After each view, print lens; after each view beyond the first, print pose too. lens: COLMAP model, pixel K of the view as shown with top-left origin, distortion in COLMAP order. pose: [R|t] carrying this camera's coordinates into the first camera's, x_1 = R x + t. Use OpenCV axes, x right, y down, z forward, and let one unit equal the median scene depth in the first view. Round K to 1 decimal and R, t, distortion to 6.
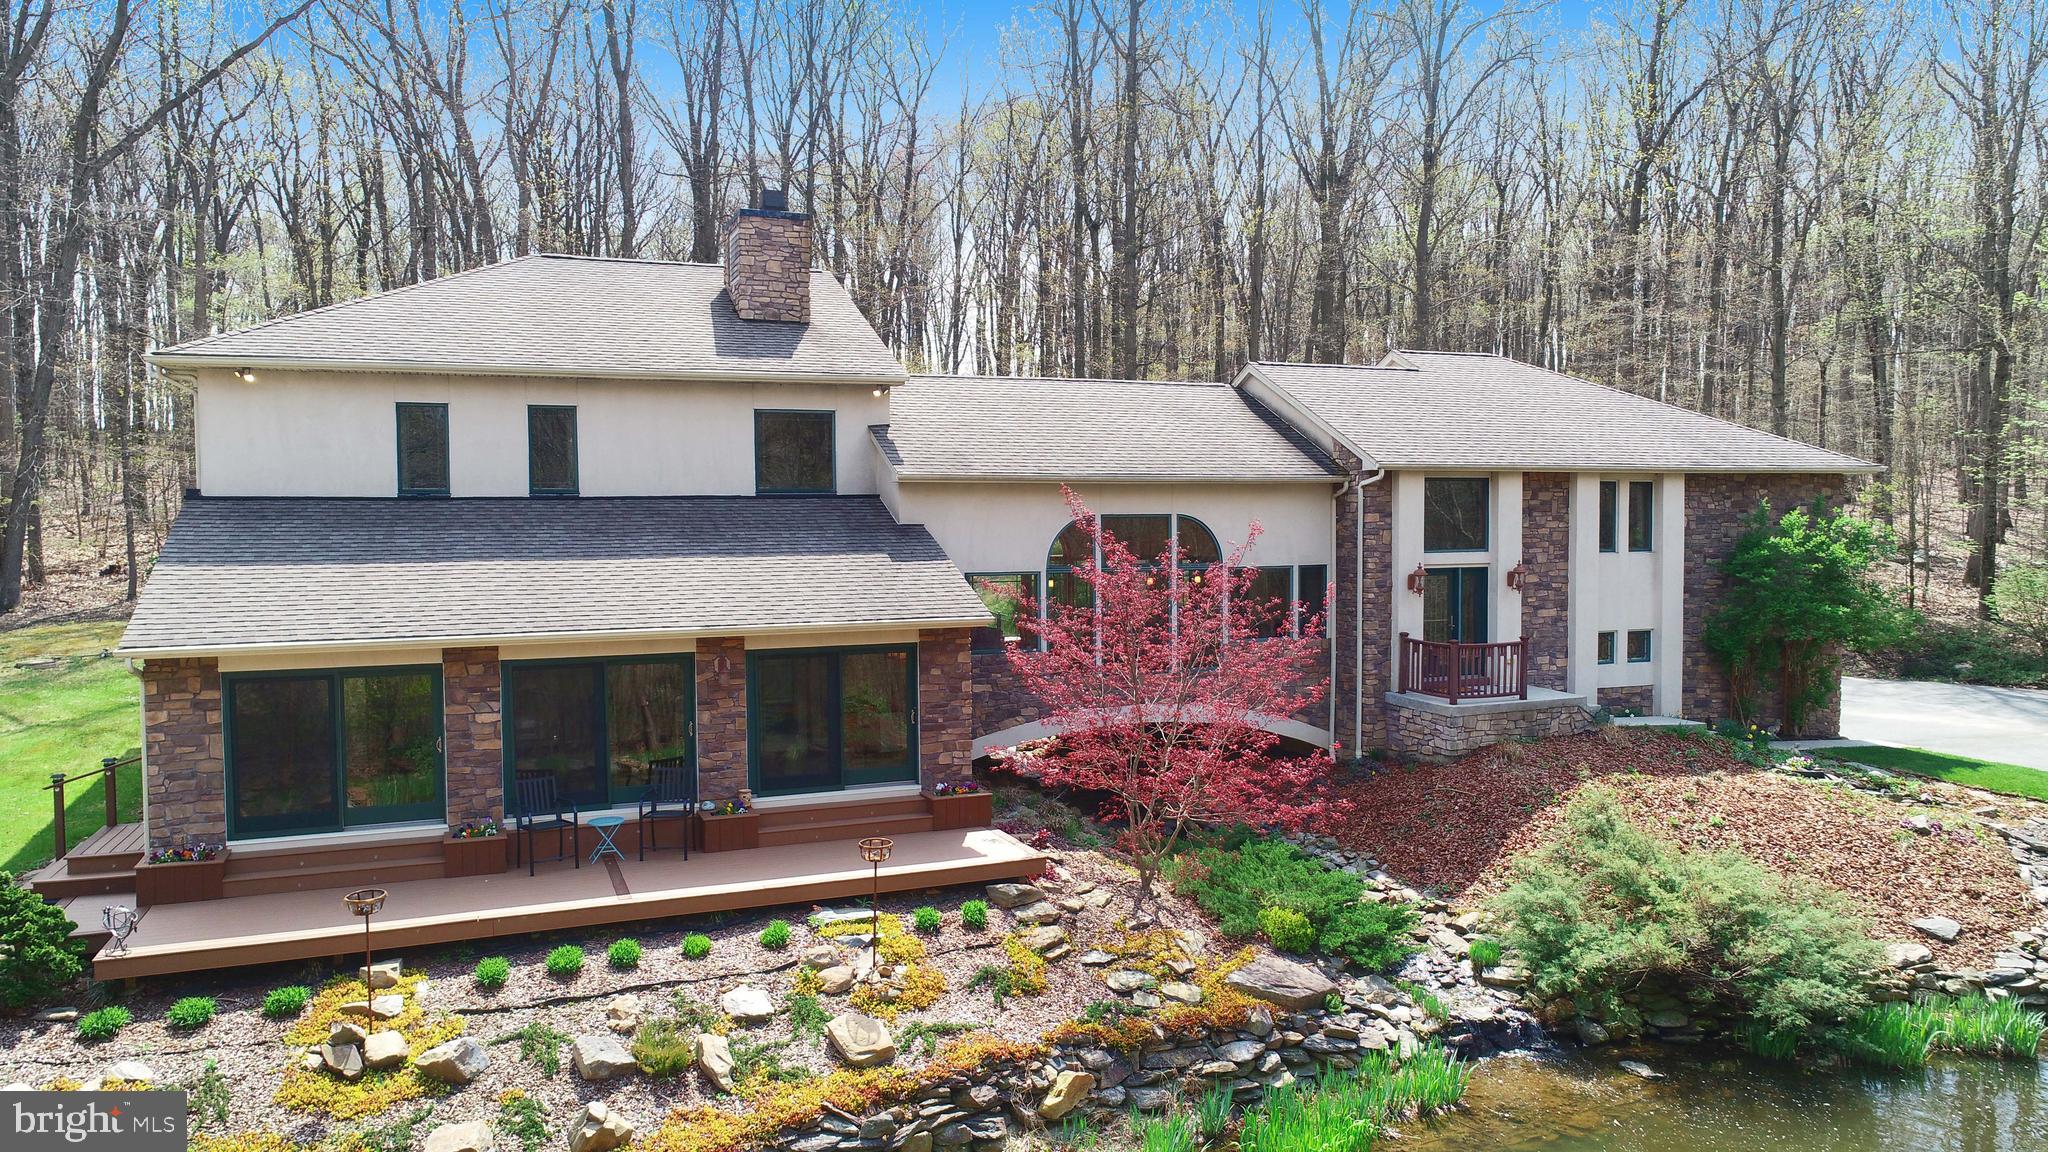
lens RADIAL K [[1385.8, 0, 1029.6], [0, 1385.8, 565.1], [0, 0, 1]] dist [0.003025, 0.000551]
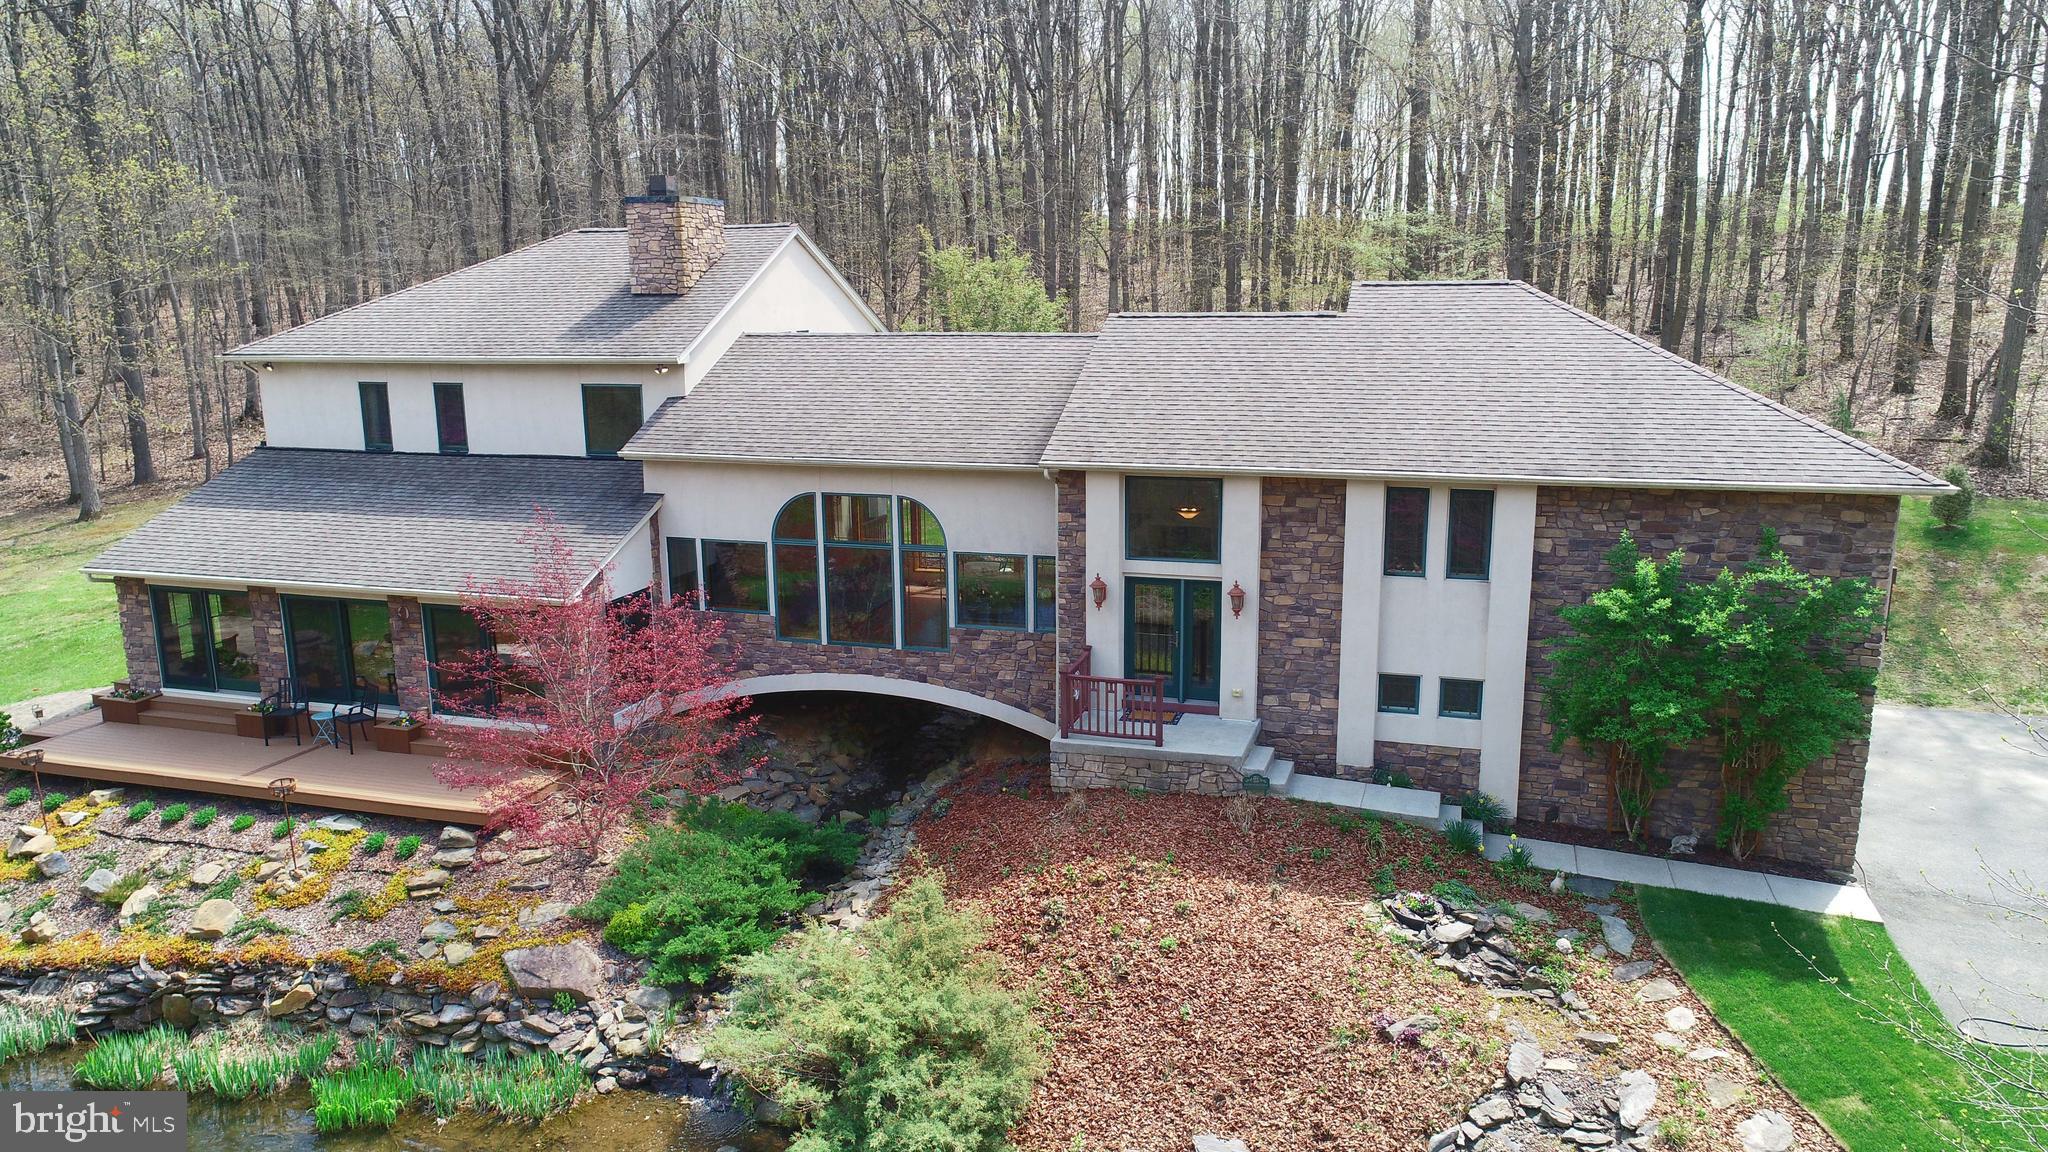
lens RADIAL K [[1385.8, 0, 1029.6], [0, 1385.8, 565.1], [0, 0, 1]] dist [0.003025, 0.000551]
pose [[0.774372, 0.124883, -0.620284, 0.866022], [-0.016877, 0.984057, 0.177052, -0.177902], [0.632506, -0.126636, 0.764133, 0.311625]]
